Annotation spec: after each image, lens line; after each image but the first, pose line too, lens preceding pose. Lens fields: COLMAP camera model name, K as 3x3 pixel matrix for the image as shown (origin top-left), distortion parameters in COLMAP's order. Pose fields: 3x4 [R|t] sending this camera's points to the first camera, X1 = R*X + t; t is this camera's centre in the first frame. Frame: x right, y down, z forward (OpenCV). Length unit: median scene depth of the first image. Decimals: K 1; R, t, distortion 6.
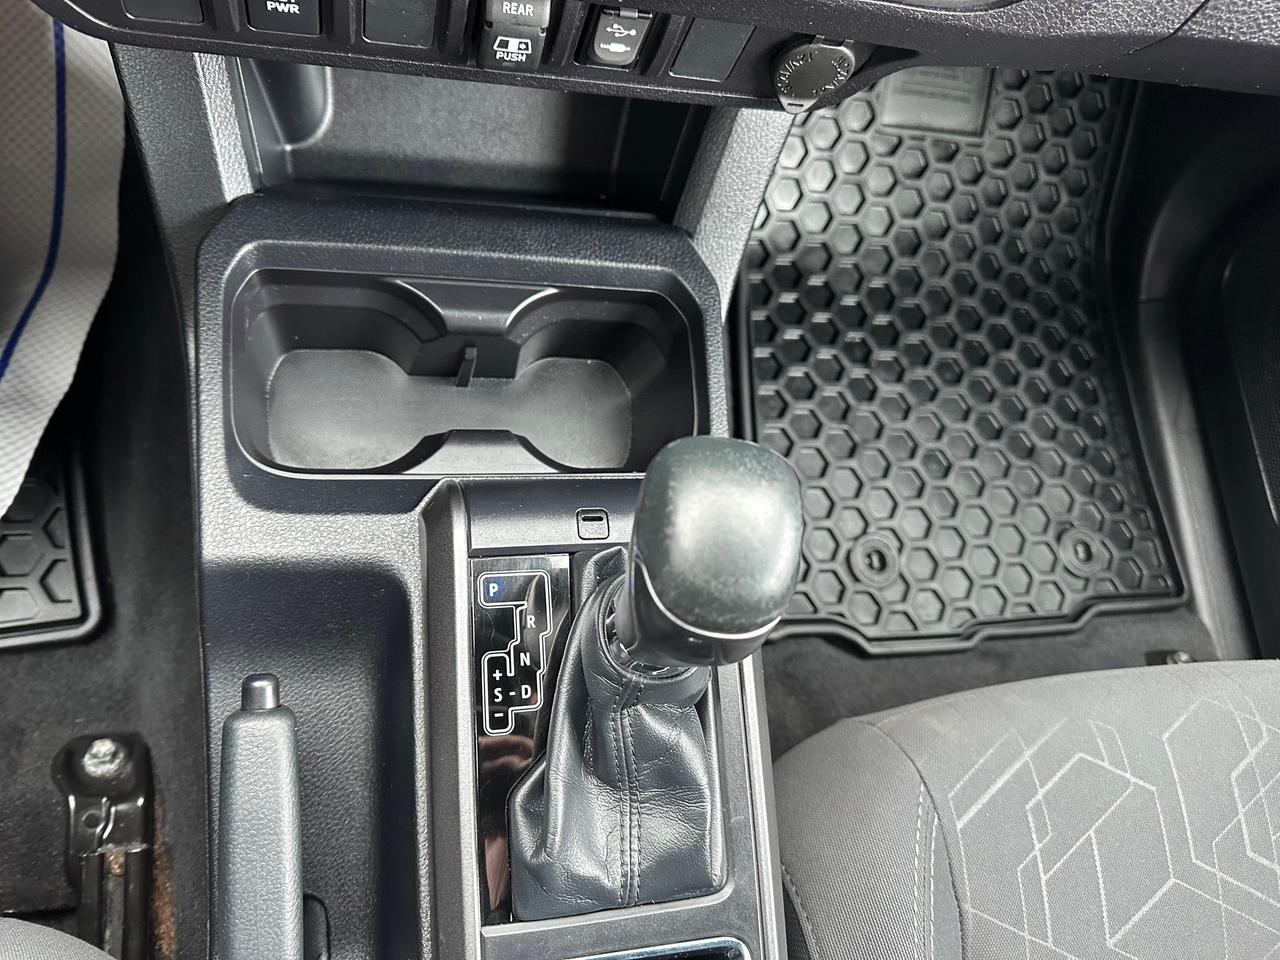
lens RADIAL K [[928.5, 0, 640.0], [0, 928.5, 480.0], [0, 0, 1]] dist [0.071334, -0.167843]
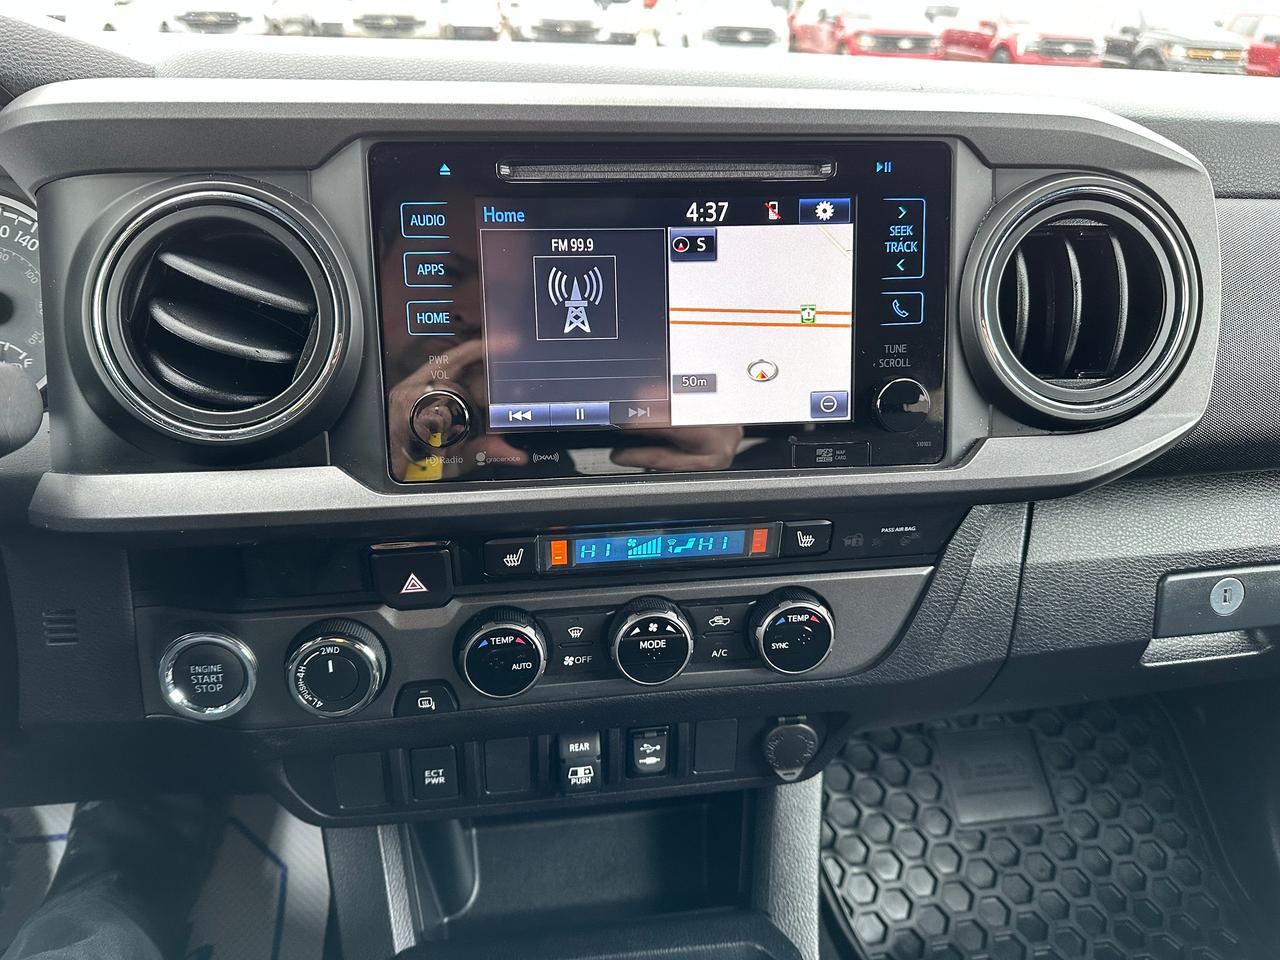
lens RADIAL K [[914.7, 0, 634.6], [0, 914.7, 477.7], [0, 0, 1]] dist [0.070978, -0.098360]
pose [[0.962854, -0.262162, -0.064685, 0.067463], [0.124783, 0.644435, -0.754409, 0.144654], [0.239463, 0.718314, 0.653210, -0.118643]]
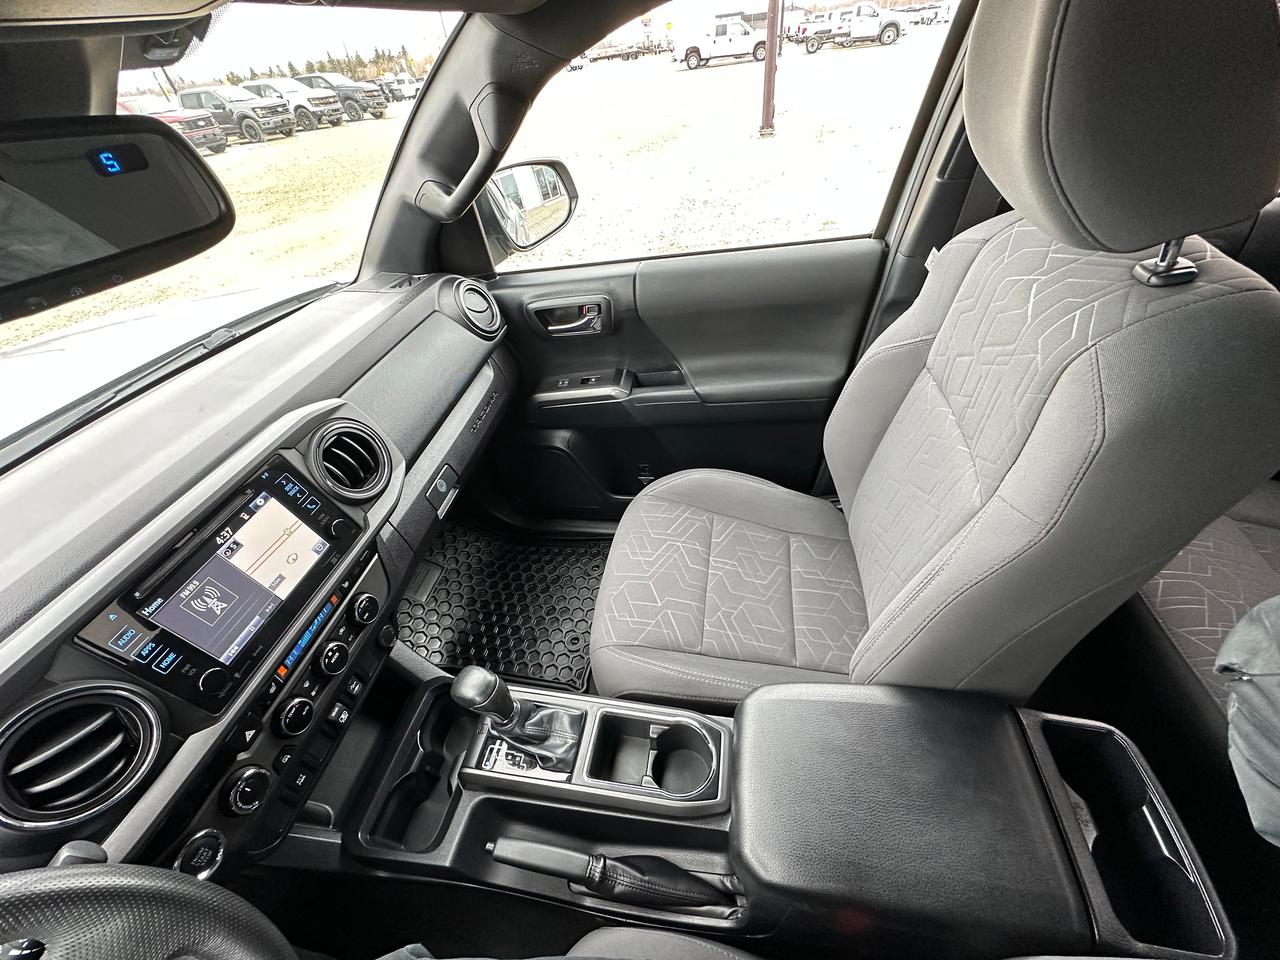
lens RADIAL K [[496.7, 0, 639.4], [0, 496.7, 475.1], [0, 0, 1]] dist [-0.009111, -0.000111]
pose [[0.205602, -0.840073, 0.502002, -0.028262], [0.976126, 0.212753, -0.043755, 0.224447], [-0.070046, 0.499013, 0.863759, -0.498535]]
